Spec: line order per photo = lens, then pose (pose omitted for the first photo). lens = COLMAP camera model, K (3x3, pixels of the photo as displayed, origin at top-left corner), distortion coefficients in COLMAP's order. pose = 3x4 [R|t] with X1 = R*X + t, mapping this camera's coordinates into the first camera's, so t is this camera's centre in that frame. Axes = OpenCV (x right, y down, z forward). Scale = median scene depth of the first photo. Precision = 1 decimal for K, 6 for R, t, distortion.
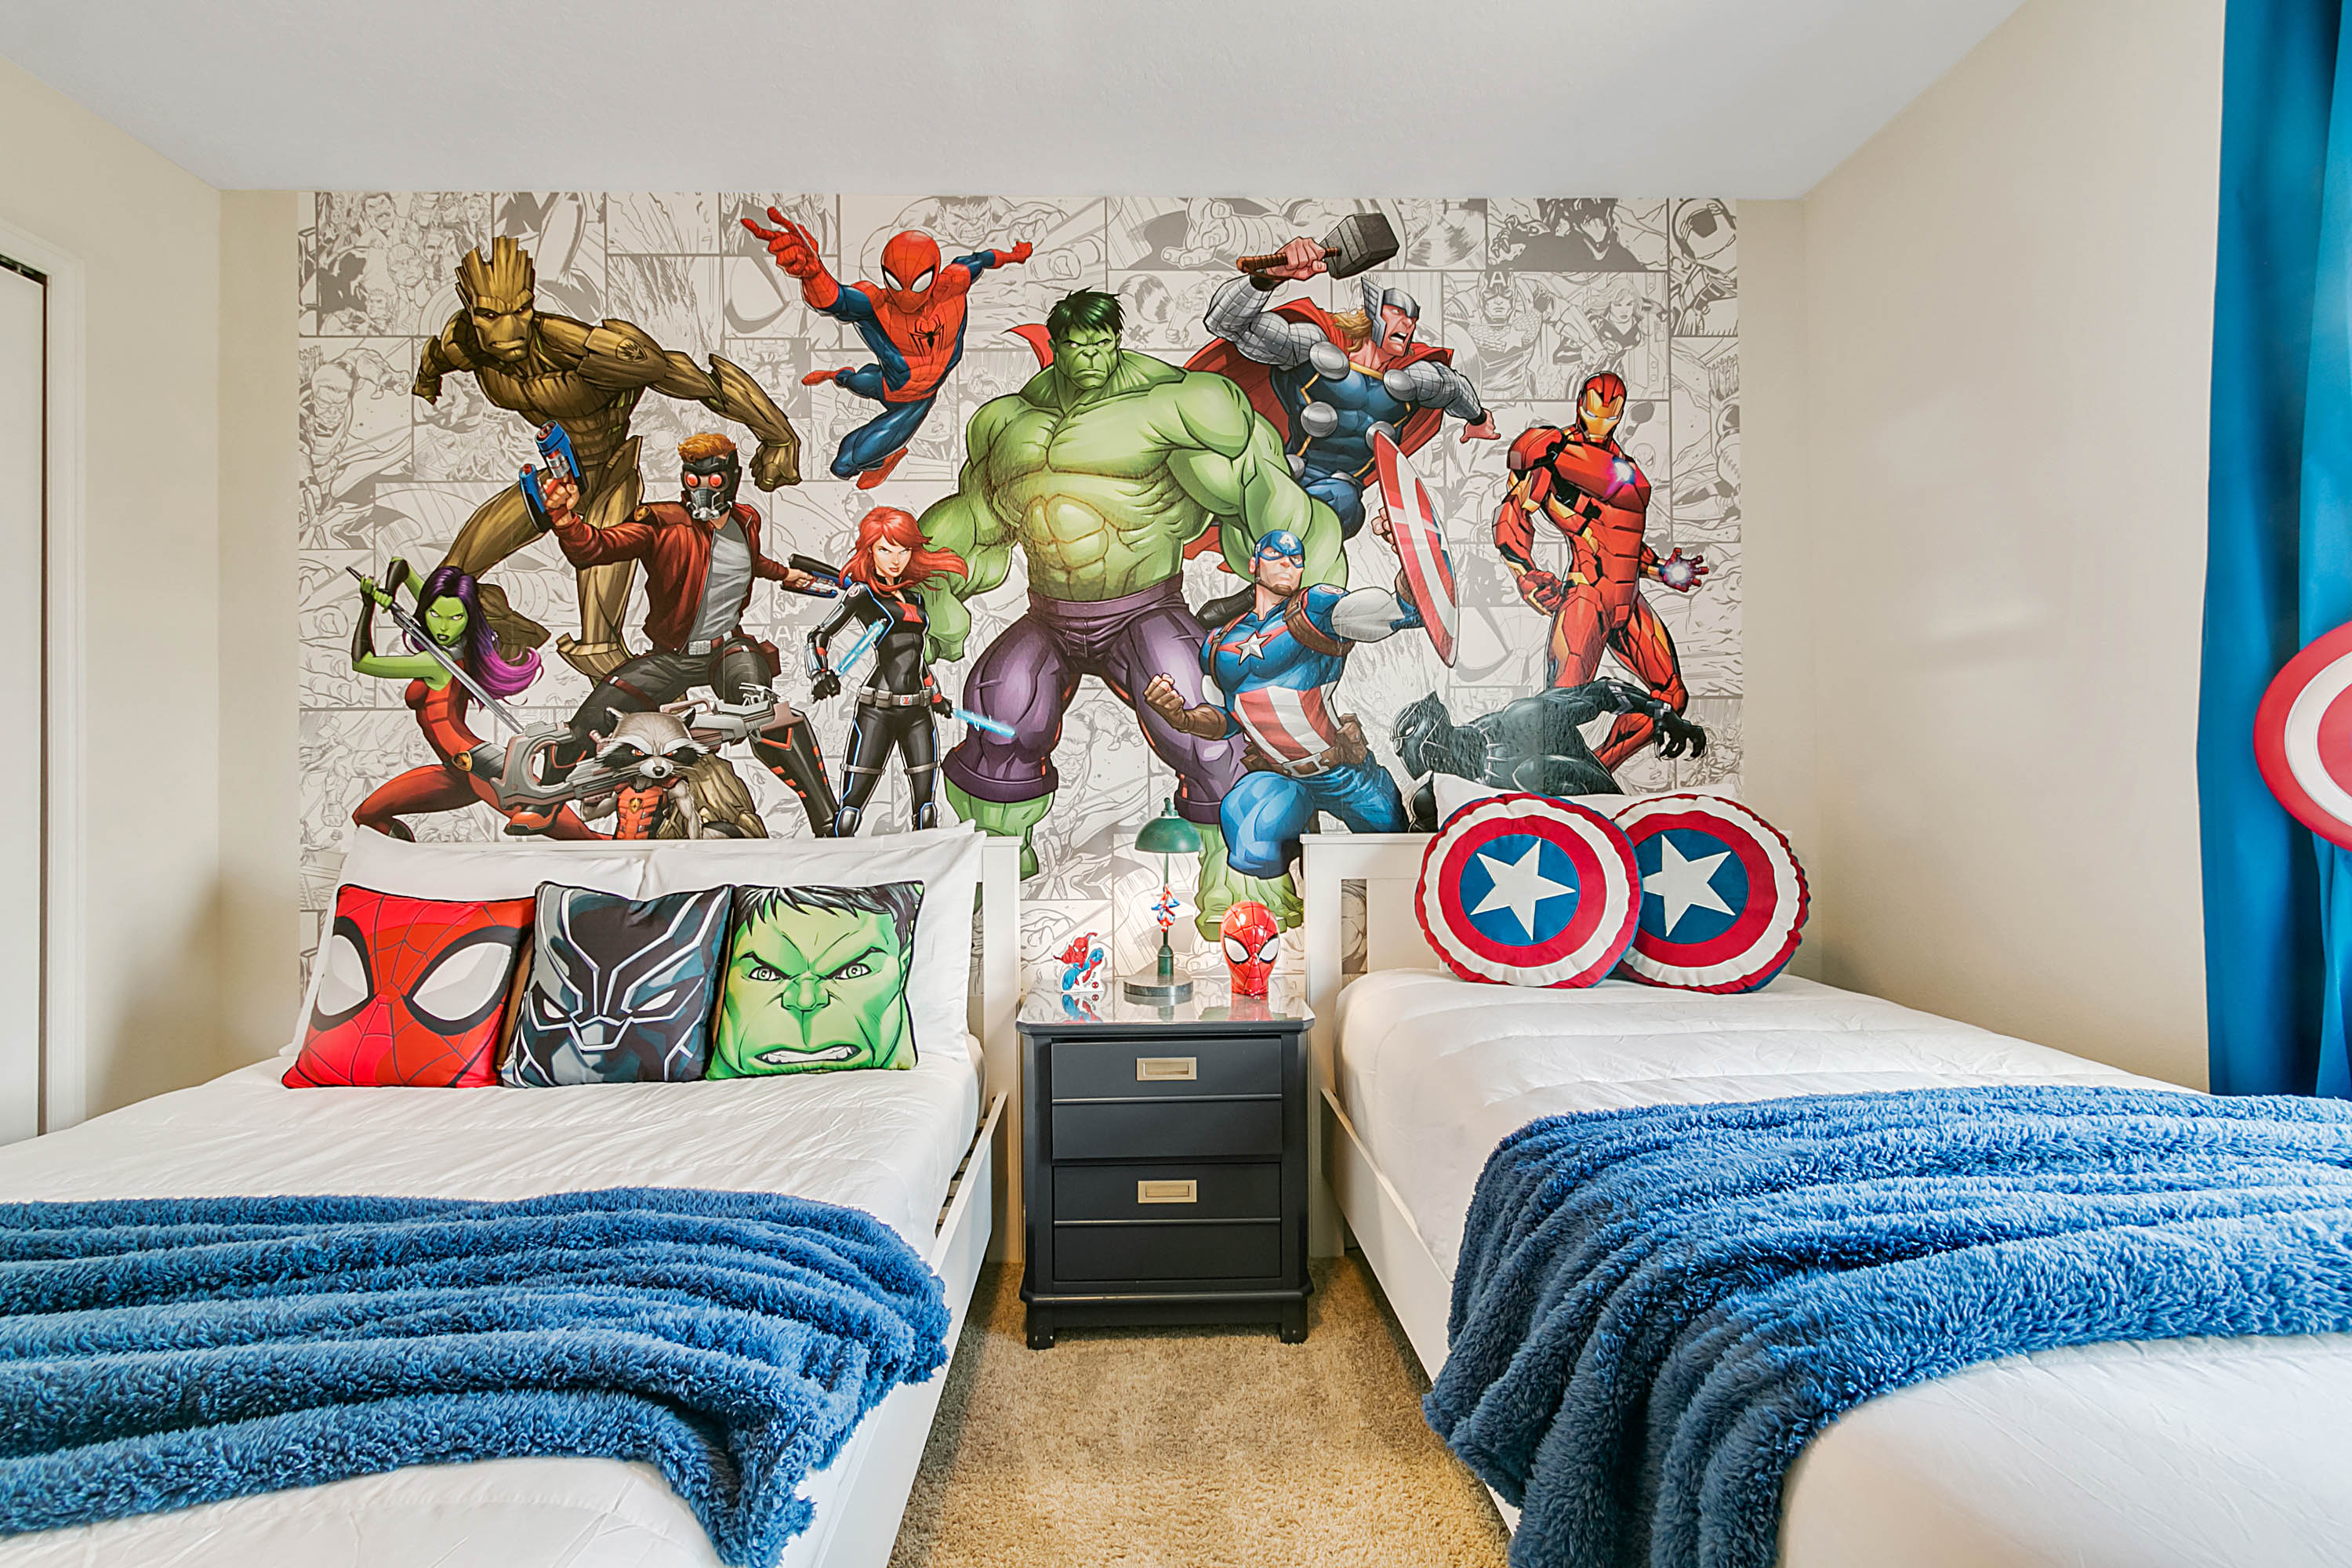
lens RADIAL K [[1054.9, 0, 1126.8], [0, 1054.9, 777.5], [0, 0, 1]] dist [-0.010119, -0.000139]
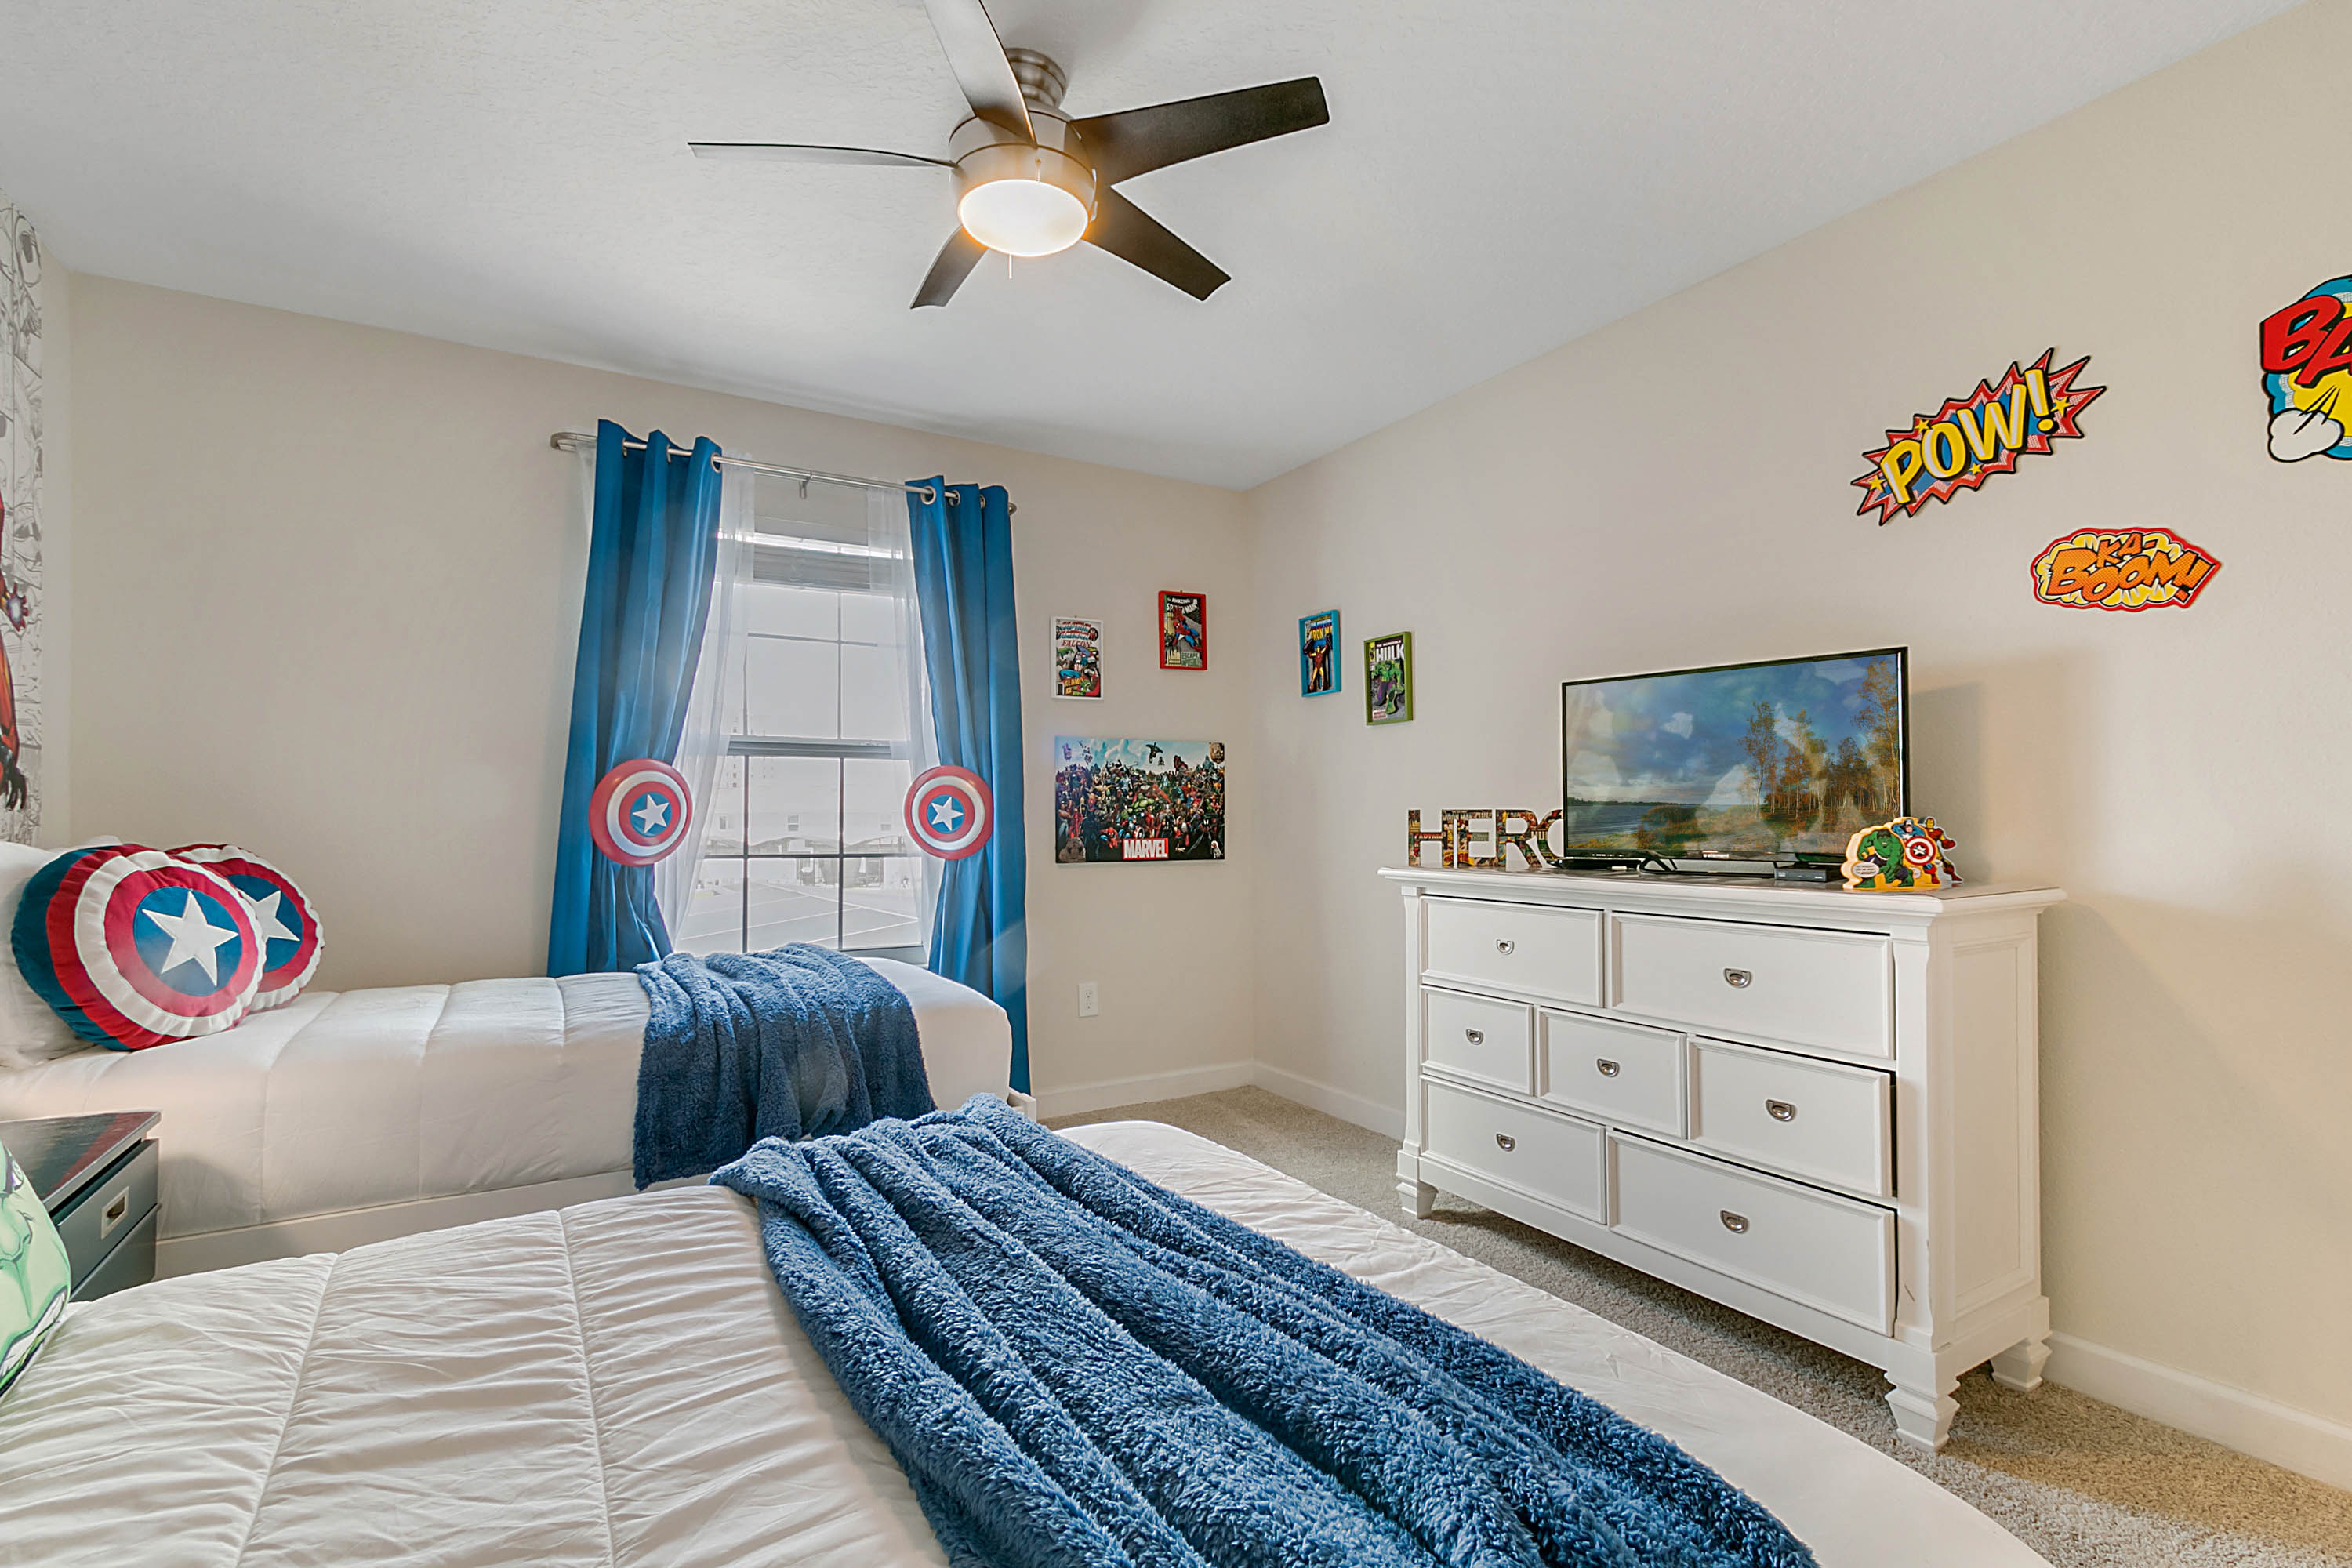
lens RADIAL K [[1054.9, 0, 1126.4], [0, 1054.9, 800.5], [0, 0, 1]] dist [-0.010119, -0.000139]
pose [[-0.463610, 0.032206, 0.885454, -0.749558], [0.010992, 0.999471, -0.030597, 0.012520], [-0.885971, -0.004452, -0.463719, 0.566498]]
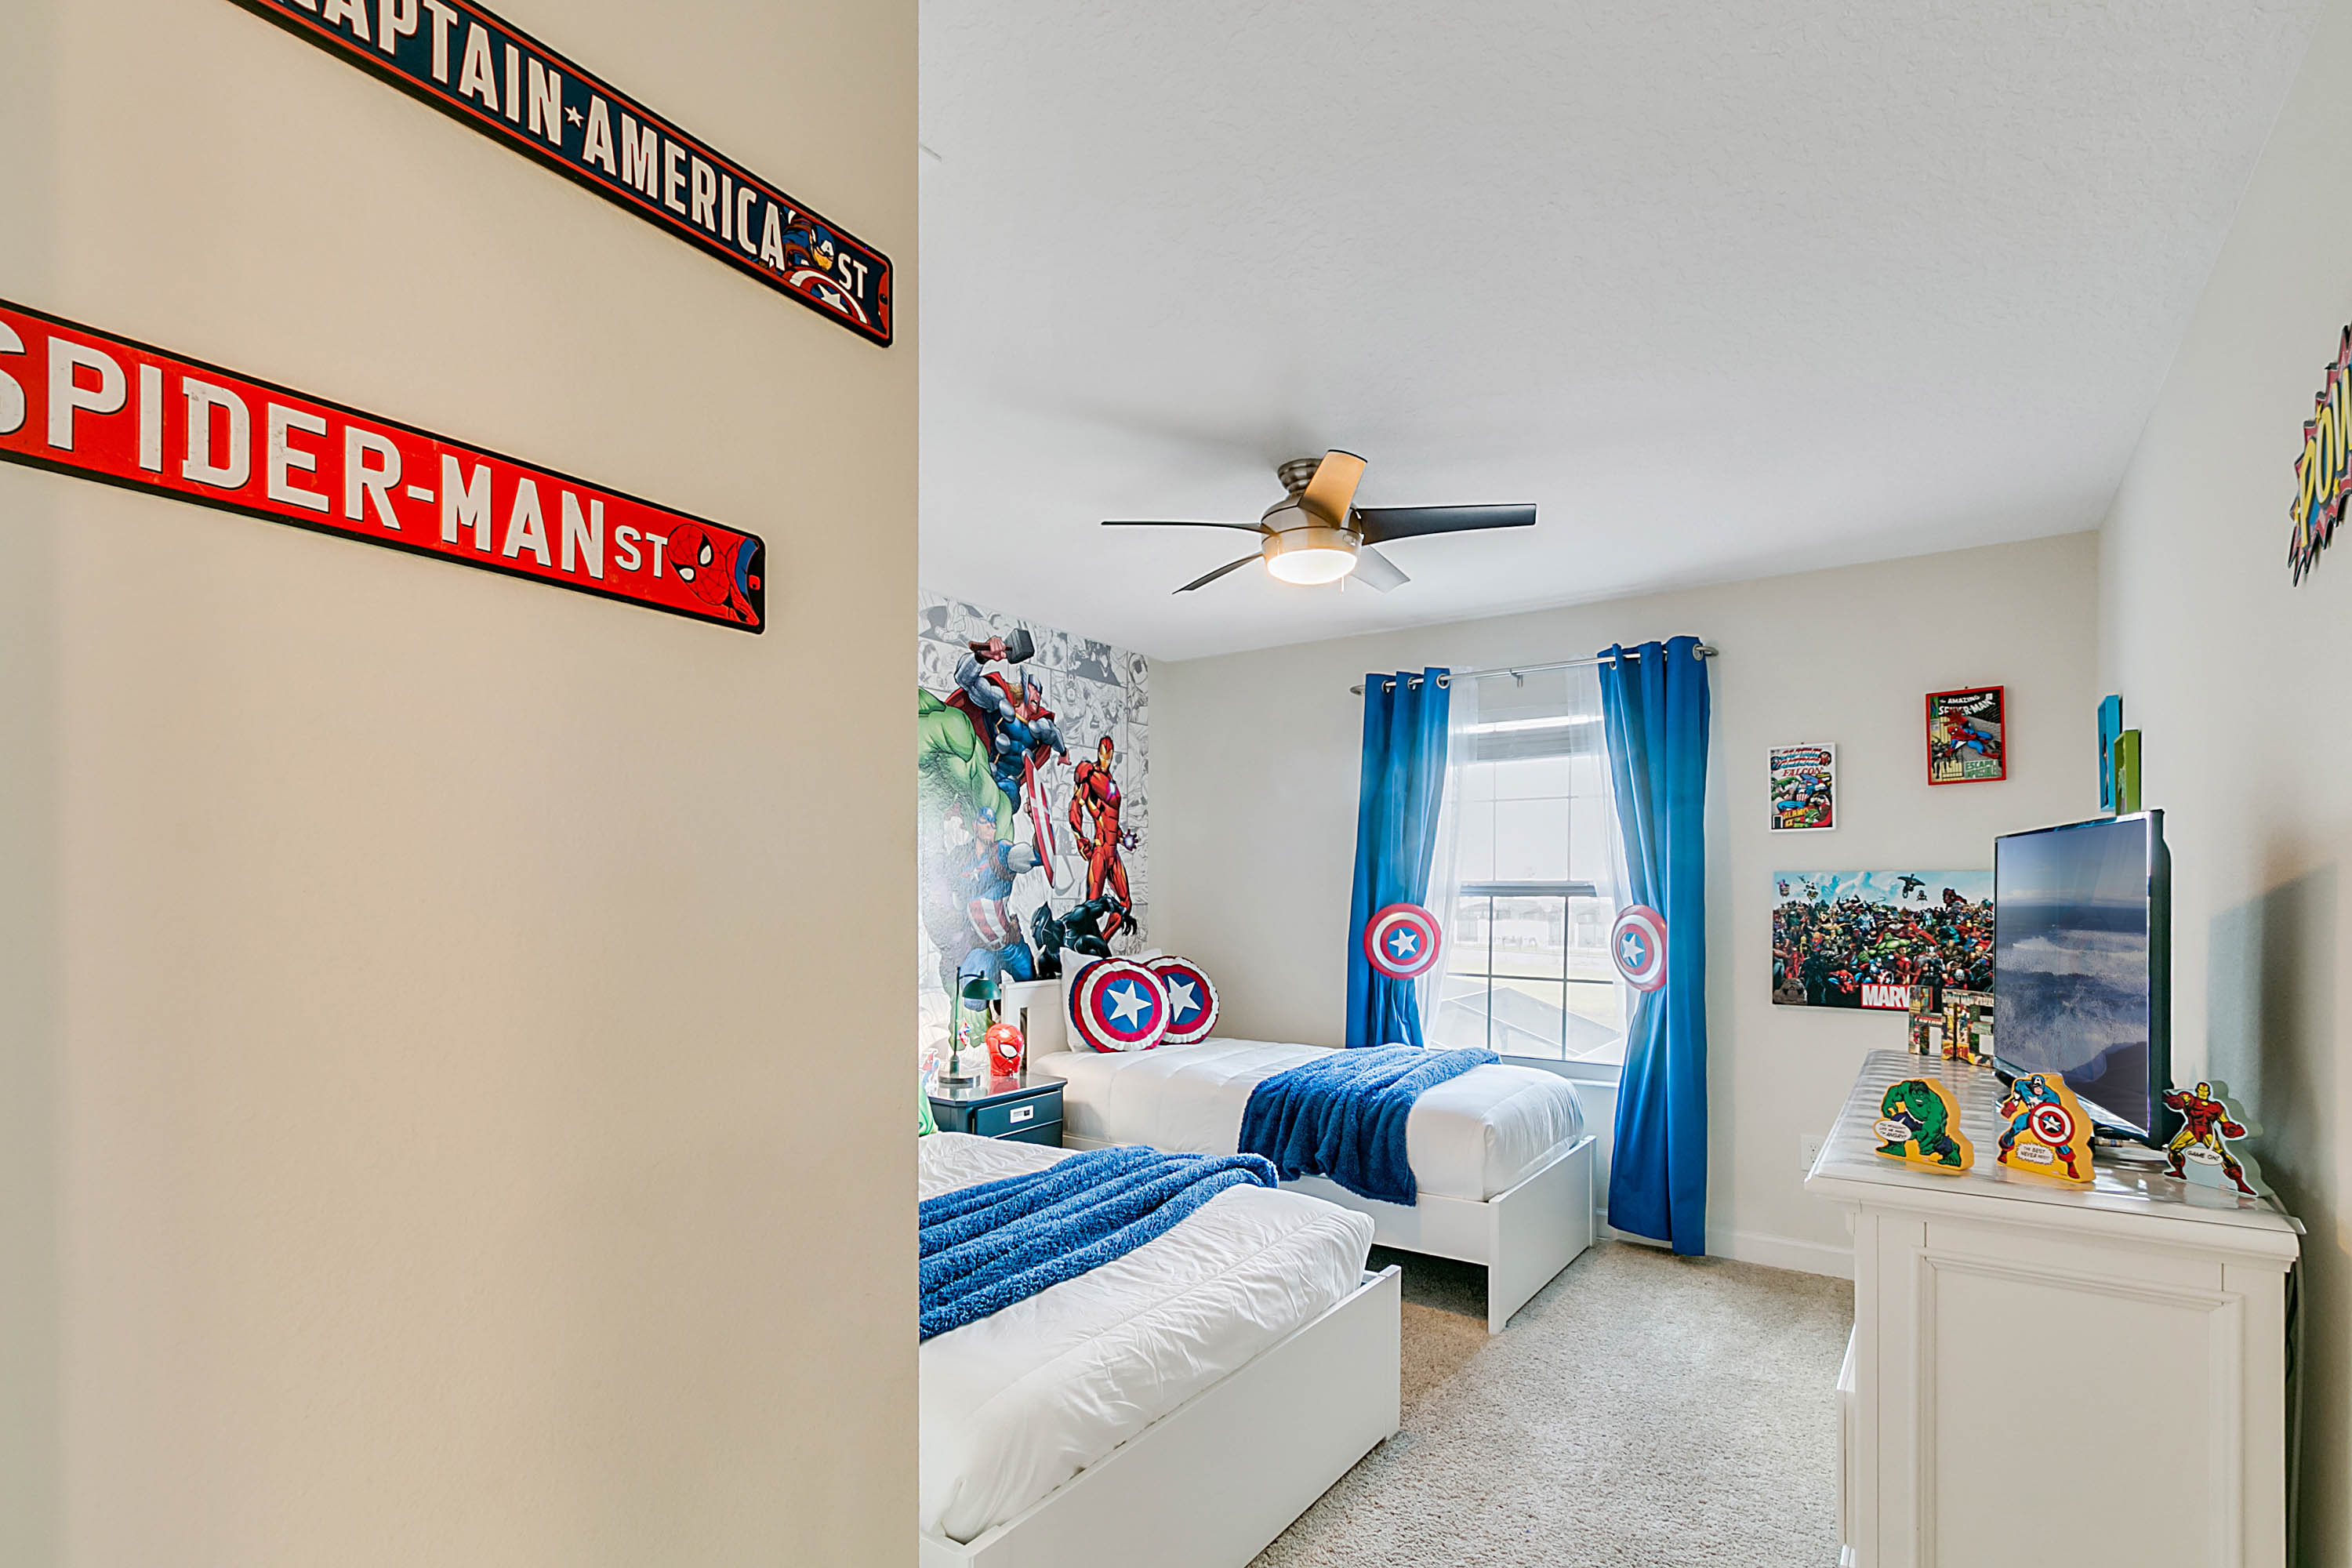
lens RADIAL K [[1054.9, 0, 1172.0], [0, 1054.9, 900.7], [0, 0, 1]] dist [-0.010119, -0.000139]
pose [[0.603648, 0.008843, 0.797202, -1.024927], [-0.007449, 0.999957, -0.005452, -0.074124], [-0.797217, -0.002647, 0.603688, -0.267489]]
